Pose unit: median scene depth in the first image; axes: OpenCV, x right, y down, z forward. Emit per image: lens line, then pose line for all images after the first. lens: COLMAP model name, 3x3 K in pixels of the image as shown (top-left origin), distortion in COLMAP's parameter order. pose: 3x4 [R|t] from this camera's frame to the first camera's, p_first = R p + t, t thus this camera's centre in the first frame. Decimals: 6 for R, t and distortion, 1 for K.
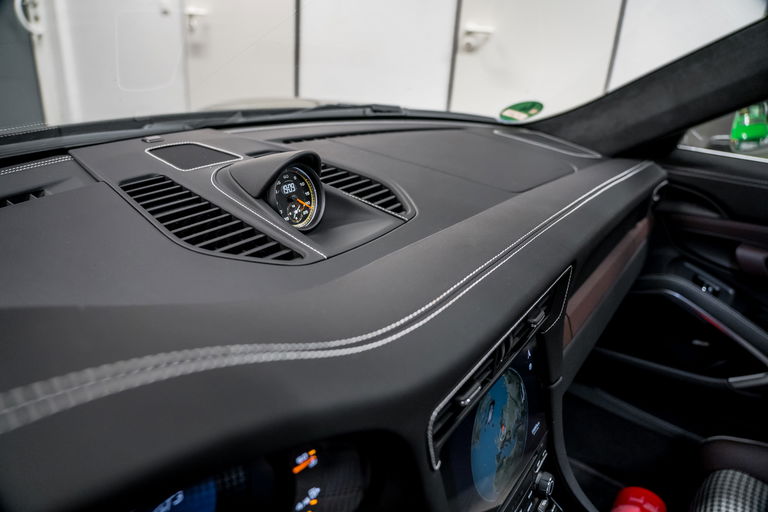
lens RADIAL K [[522.7, 0, 384.0], [0, 522.7, 256.0], [0, 0, 1]] dist [-0.153684, 0.090935]
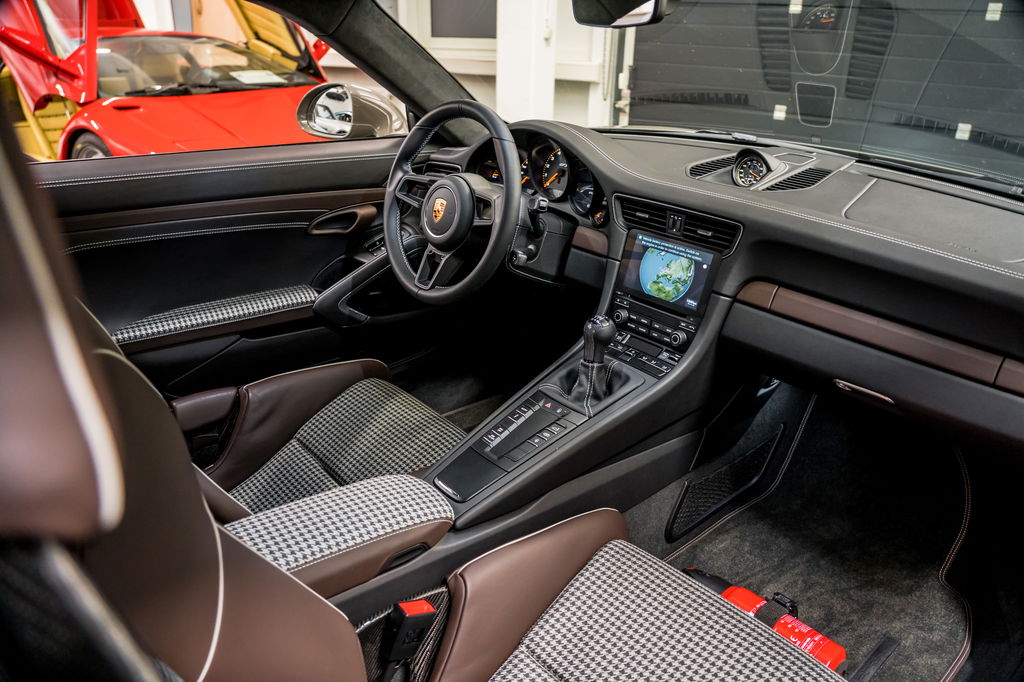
lens RADIAL K [[697.0, 0, 512.0], [0, 697.0, 341.0], [0, 0, 1]] dist [-0.153684, 0.090935]
pose [[-0.256779, 0.331964, -0.907670, 1.394515], [-0.417951, 0.808659, 0.413990, -0.146981], [0.871425, 0.485665, -0.068902, 0.361888]]
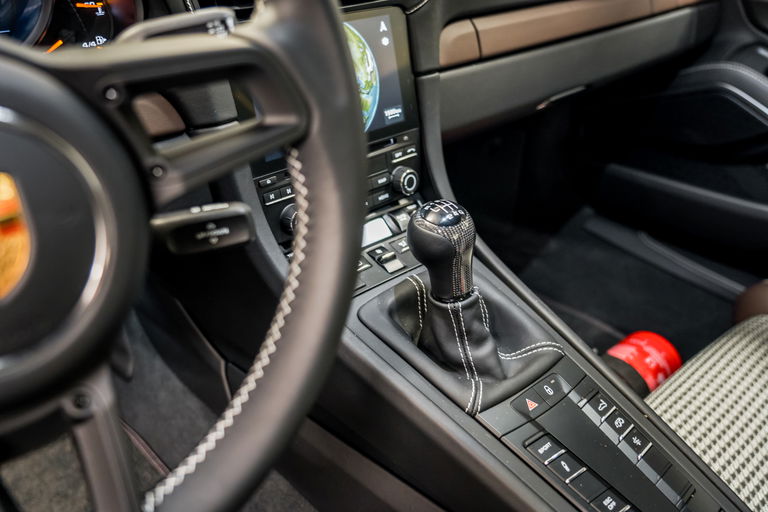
lens RADIAL K [[764.2, 0, 384.0], [0, 764.2, 256.0], [0, 0, 1]] dist [0.010669, 0.009842]
pose [[0.980261, 0.087012, -0.177532, 0.296389], [-0.068598, 0.991851, 0.107360, 0.238993], [0.185427, -0.093062, 0.978241, -0.242823]]
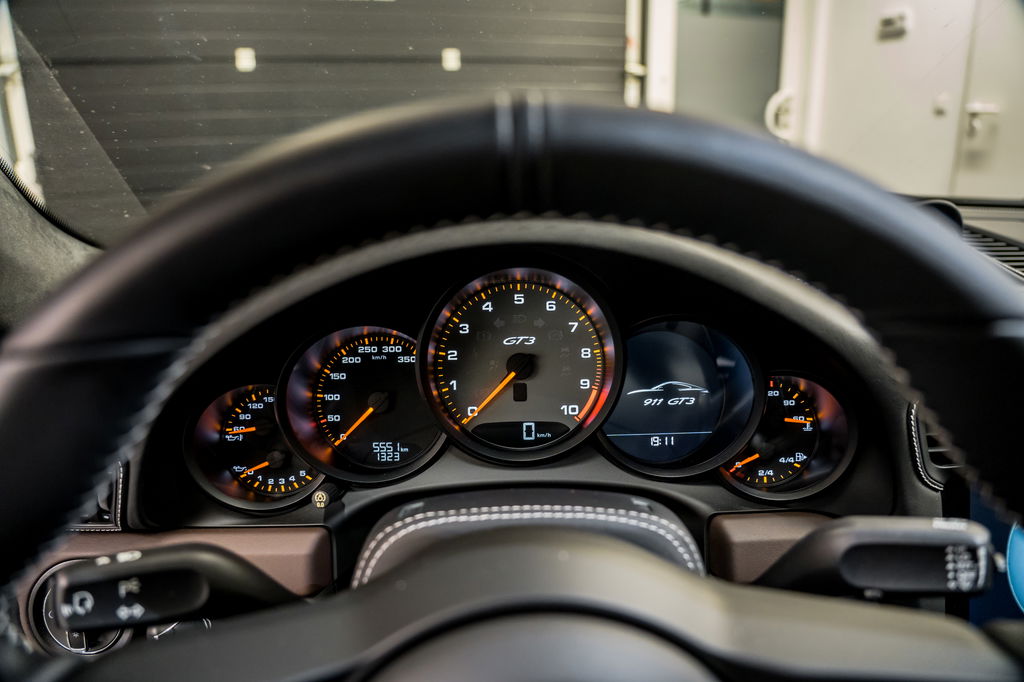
lens RADIAL K [[697.0, 0, 512.0], [0, 697.0, 341.0], [0, 0, 1]] dist [-0.153684, 0.090935]
pose [[0.577911, 0.168549, -0.798505, 0.208237], [-0.278589, 0.960410, 0.001097, 0.130004], [0.767077, 0.221821, 0.601987, -0.143242]]
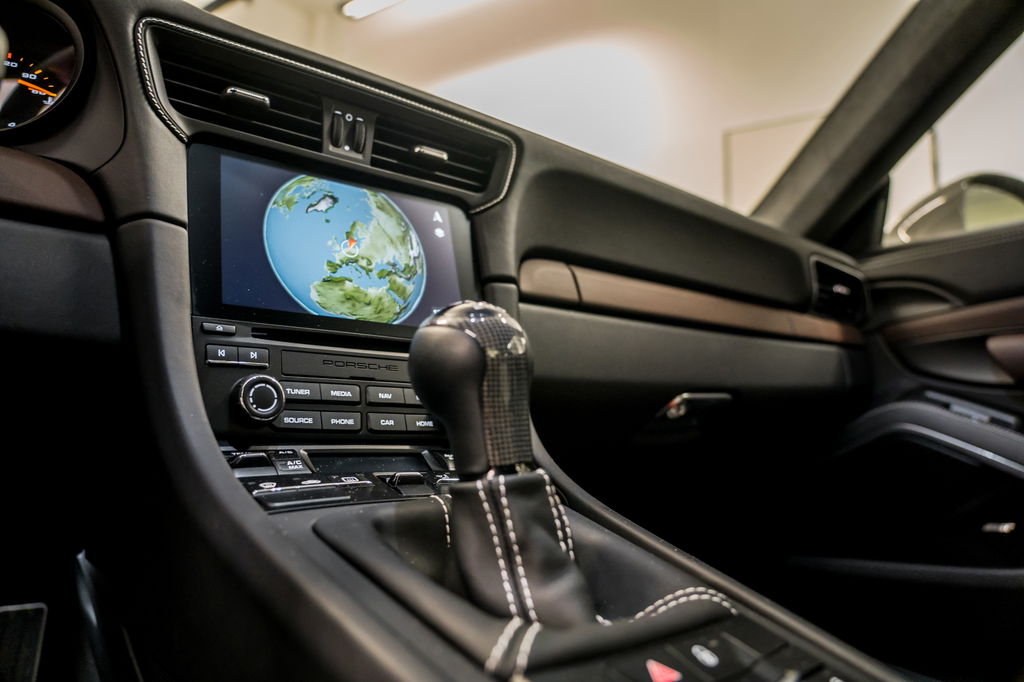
lens RADIAL K [[697.0, 0, 512.0], [0, 697.0, 341.0], [0, 0, 1]] dist [-0.153684, 0.090935]
pose [[0.962106, -0.066150, -0.264529, 0.332350], [-0.078210, 0.862419, -0.500116, 0.439762], [0.261218, 0.501854, 0.824565, 0.134496]]
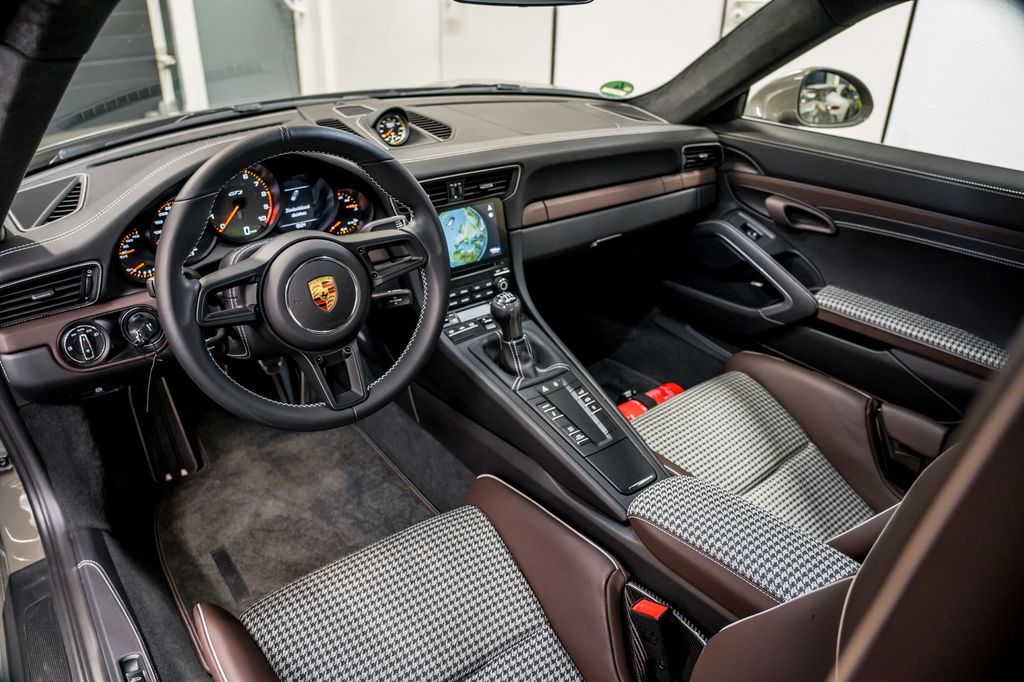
lens RADIAL K [[697.0, 0, 512.0], [0, 697.0, 341.0], [0, 0, 1]] dist [-0.153684, 0.090935]
pose [[0.953842, 0.101330, -0.282698, 0.594925], [-0.081449, 0.993361, 0.081243, 0.242158], [0.289053, -0.054467, 0.955762, -0.789257]]
